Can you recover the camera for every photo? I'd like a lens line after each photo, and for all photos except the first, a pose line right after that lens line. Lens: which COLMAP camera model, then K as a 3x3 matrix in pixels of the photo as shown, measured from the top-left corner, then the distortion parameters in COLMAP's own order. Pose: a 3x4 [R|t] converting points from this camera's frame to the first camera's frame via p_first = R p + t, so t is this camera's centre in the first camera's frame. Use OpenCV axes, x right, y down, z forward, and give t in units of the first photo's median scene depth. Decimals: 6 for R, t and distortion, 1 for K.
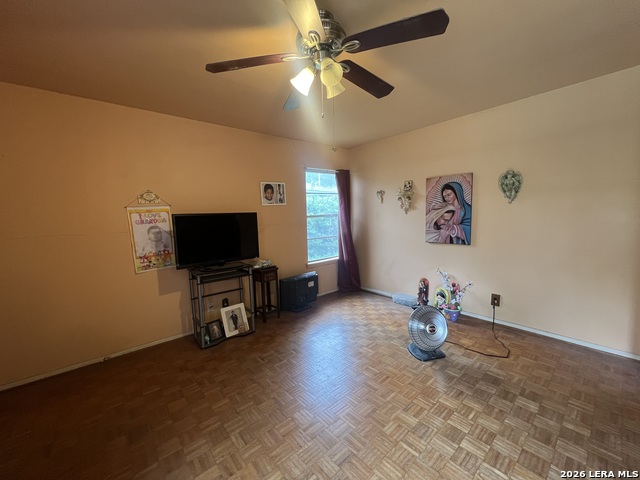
lens RADIAL K [[257.8, 0, 319.1], [0, 257.8, 238.2], [0, 0, 1]] dist [0.000610, 0.000372]
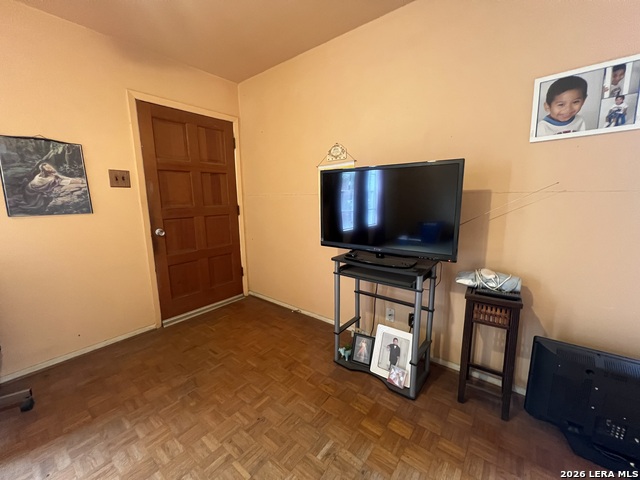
lens RADIAL K [[257.8, 0, 319.1], [0, 257.8, 238.2], [0, 0, 1]] dist [0.000610, 0.000372]
pose [[0.193381, 0.185183, -0.963489, 0.149549], [-0.086099, 0.981440, 0.171352, -0.023730], [0.977339, 0.049820, 0.205736, 0.701473]]
